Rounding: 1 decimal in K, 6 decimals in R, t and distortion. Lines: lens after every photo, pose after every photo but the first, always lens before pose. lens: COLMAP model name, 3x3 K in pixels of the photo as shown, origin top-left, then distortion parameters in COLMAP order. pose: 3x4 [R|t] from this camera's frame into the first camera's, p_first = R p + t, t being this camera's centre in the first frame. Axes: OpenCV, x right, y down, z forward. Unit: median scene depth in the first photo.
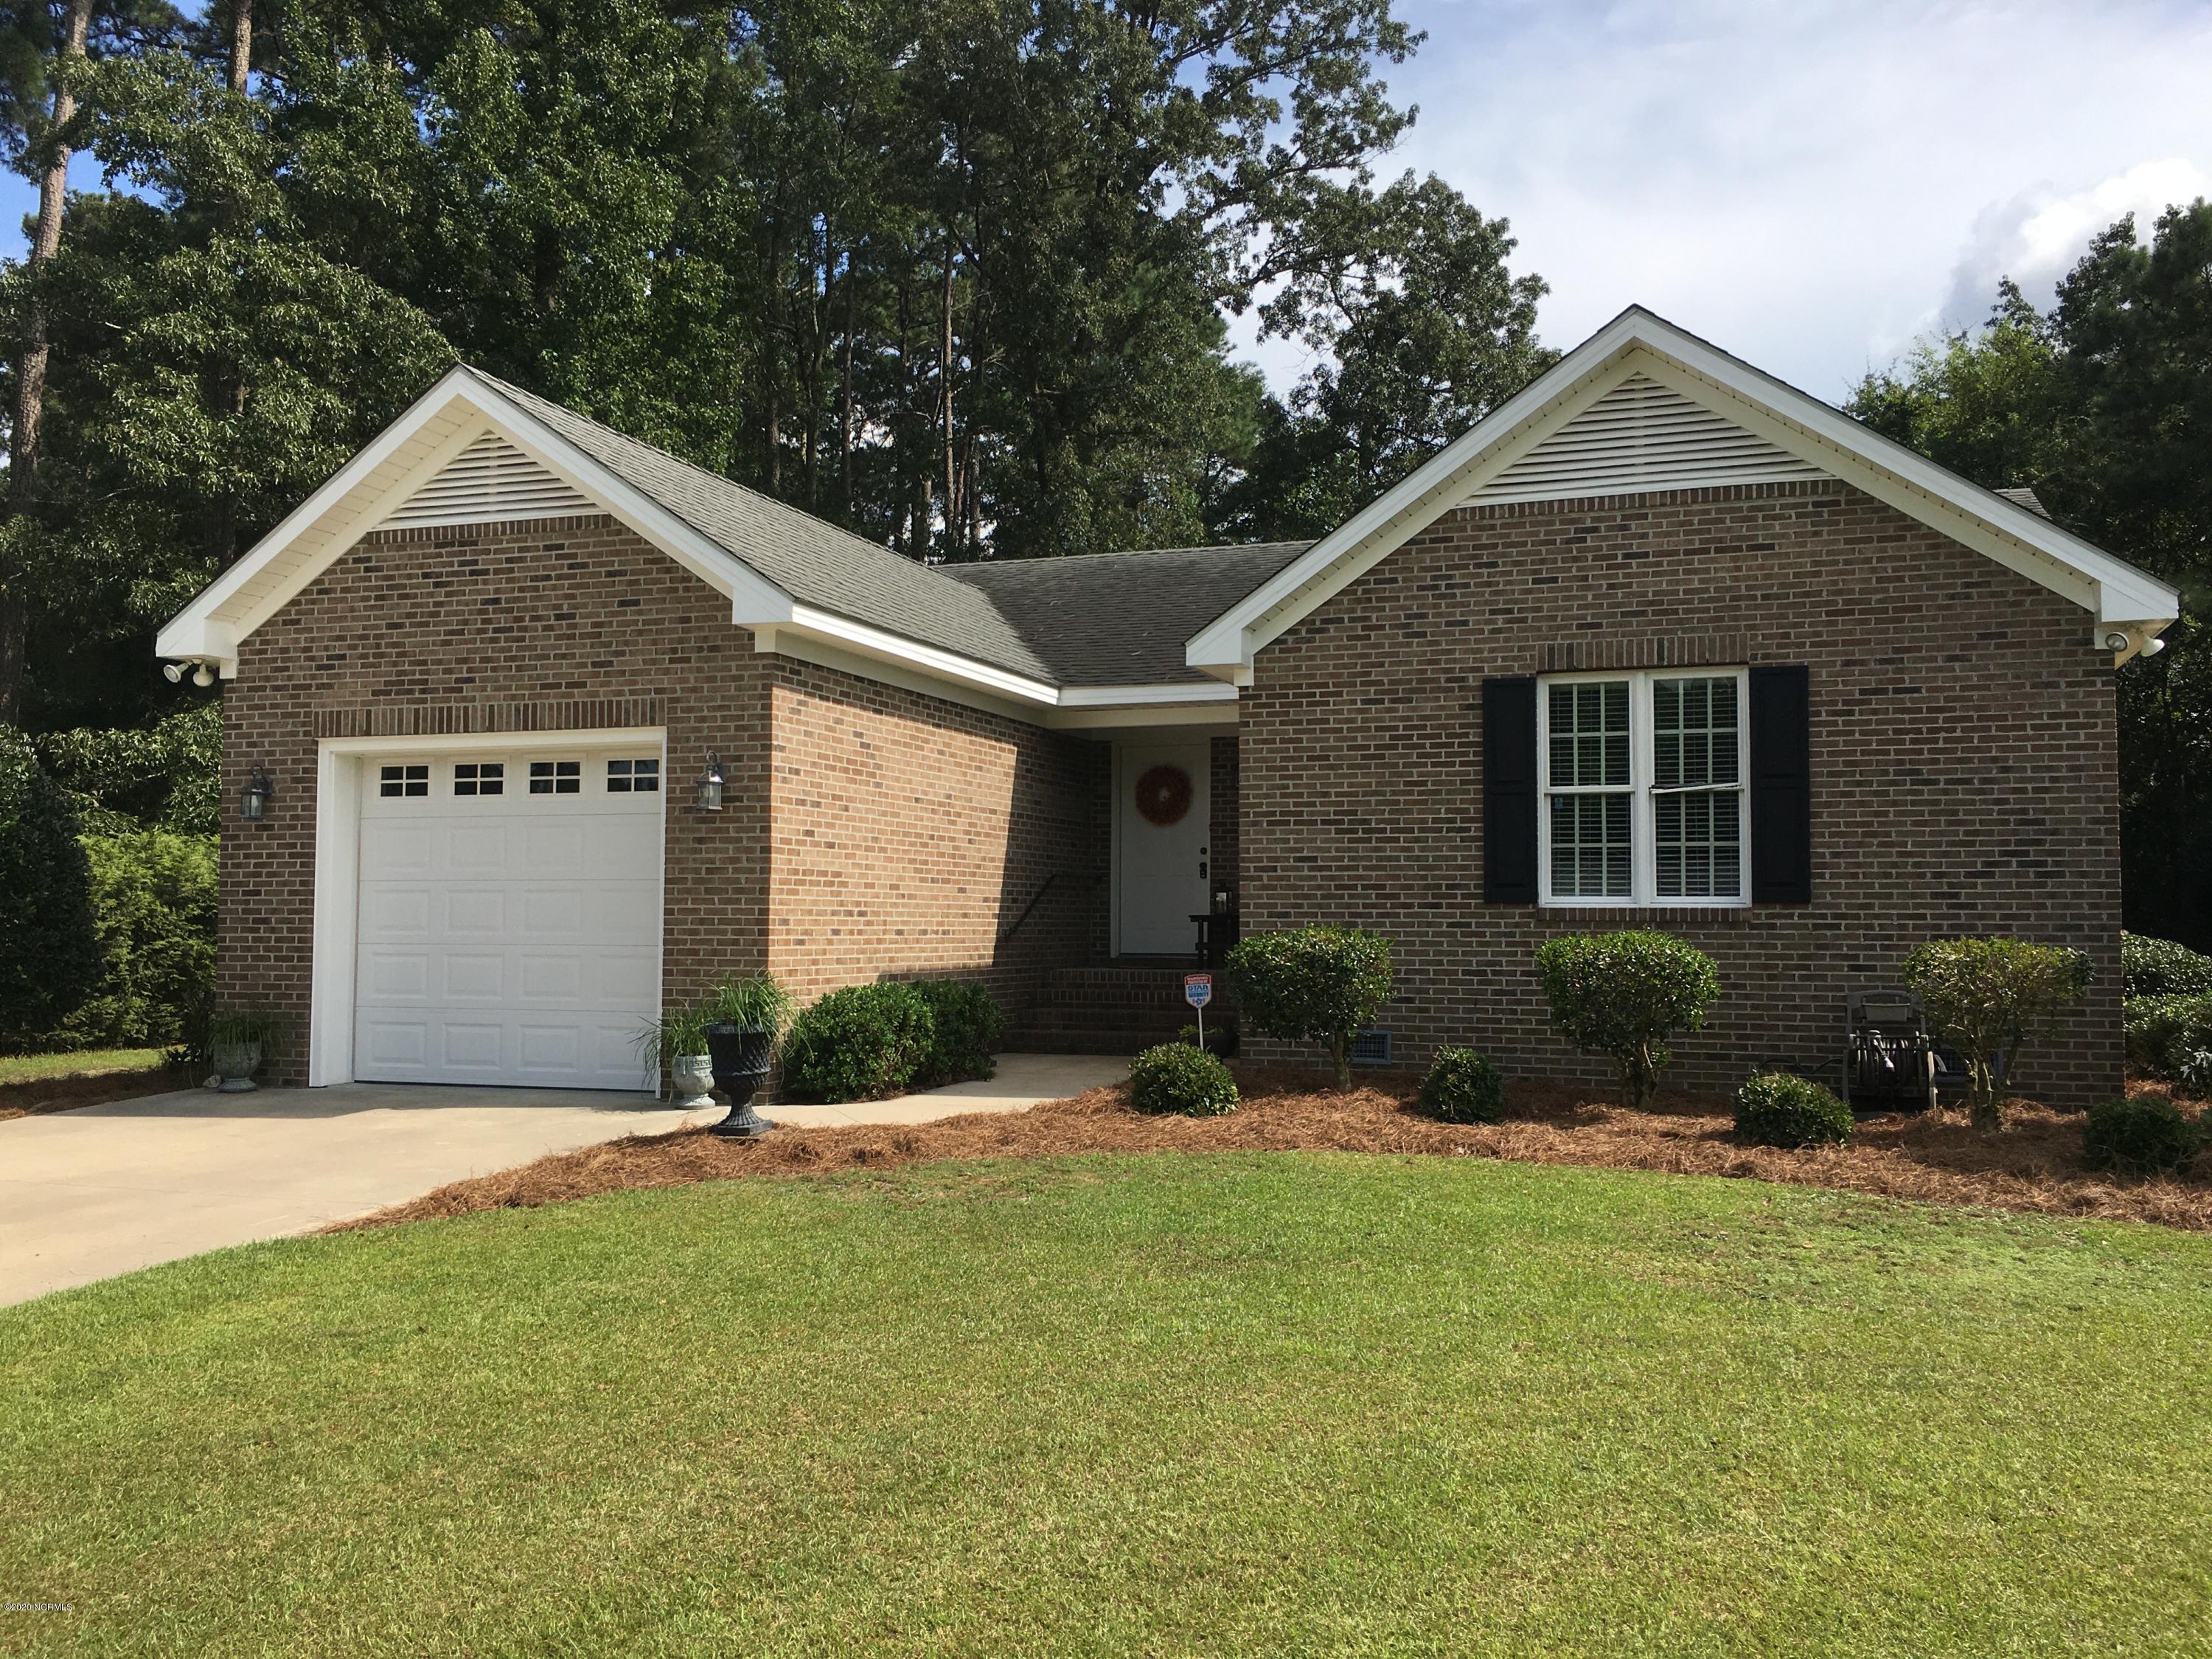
lens RADIAL K [[1992.8, 0, 1108.0], [0, 1992.8, 843.2], [0, 0, 1]] dist [0.086896, -0.001541]
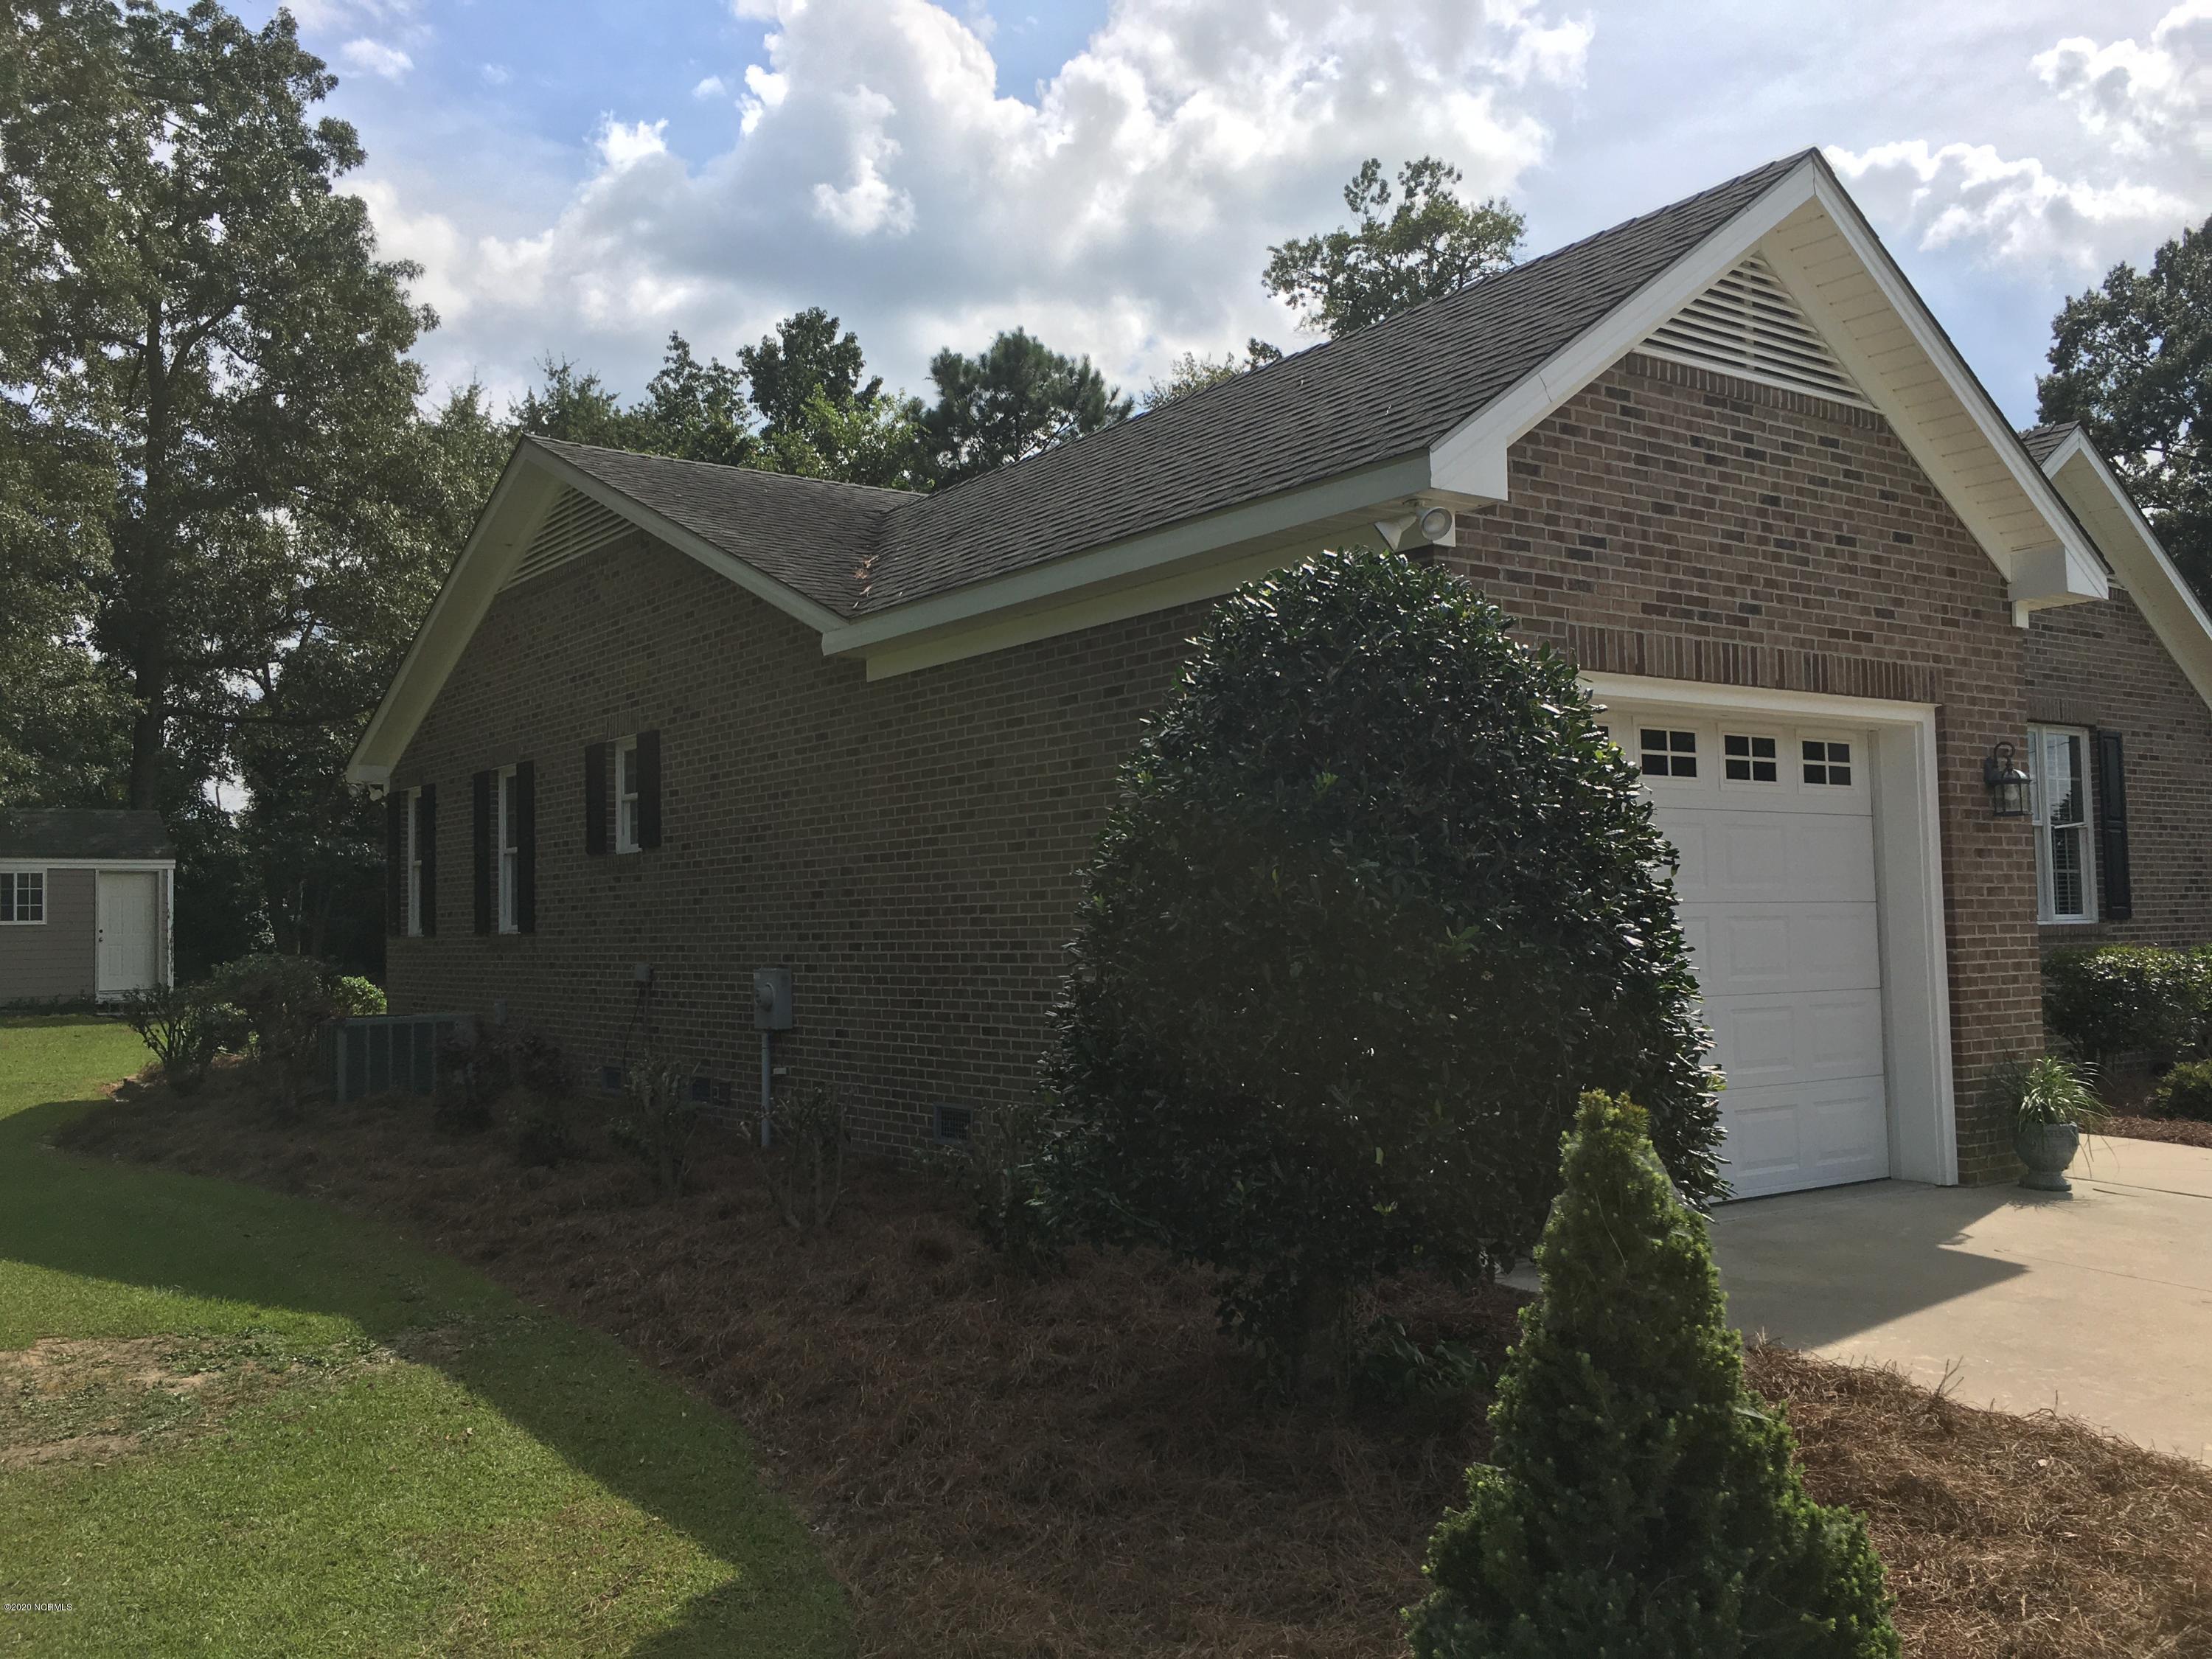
lens RADIAL K [[1863.5, 0, 1105.8], [0, 1863.5, 816.2], [0, 0, 1]] dist [-0.057609, 0.000840]
pose [[0.588431, 0.030361, 0.807977, -0.936430], [-0.026055, 0.999488, -0.018582, 0.005486], [-0.808128, -0.010117, 0.588920, 0.801652]]
